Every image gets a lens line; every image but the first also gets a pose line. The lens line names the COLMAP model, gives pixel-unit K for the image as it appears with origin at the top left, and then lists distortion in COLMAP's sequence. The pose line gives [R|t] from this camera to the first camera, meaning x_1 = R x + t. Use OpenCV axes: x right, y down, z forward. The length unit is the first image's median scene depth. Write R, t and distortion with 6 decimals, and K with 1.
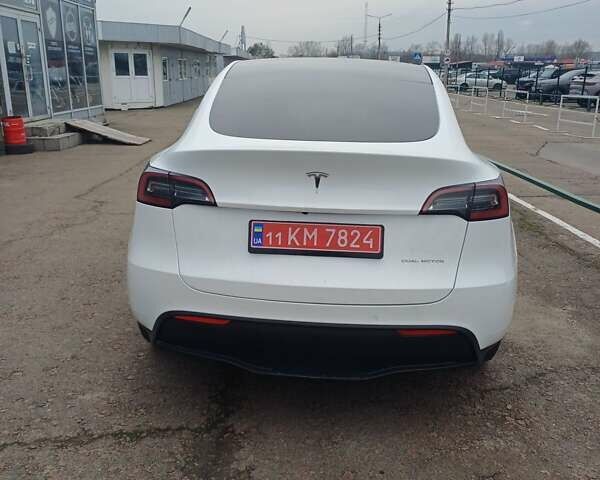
lens RADIAL K [[590.9, 0, 298.7], [0, 590.9, 236.5], [0, 0, 1]] dist [0.040804, 0.000000]
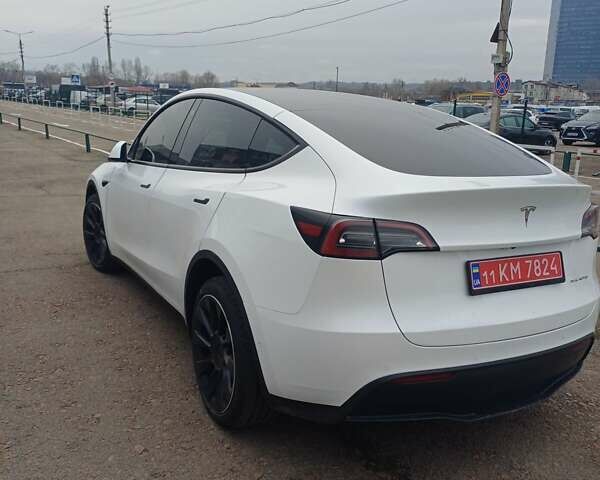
lens RADIAL K [[590.9, 0, 297.1], [0, 590.9, 220.3], [0, 0, 1]] dist [0.040804, 0.000000]
pose [[0.831624, -0.083962, 0.548955, -0.824258], [0.118413, 0.992582, -0.027572, -0.099041], [-0.542568, 0.087933, 0.835397, 0.346060]]
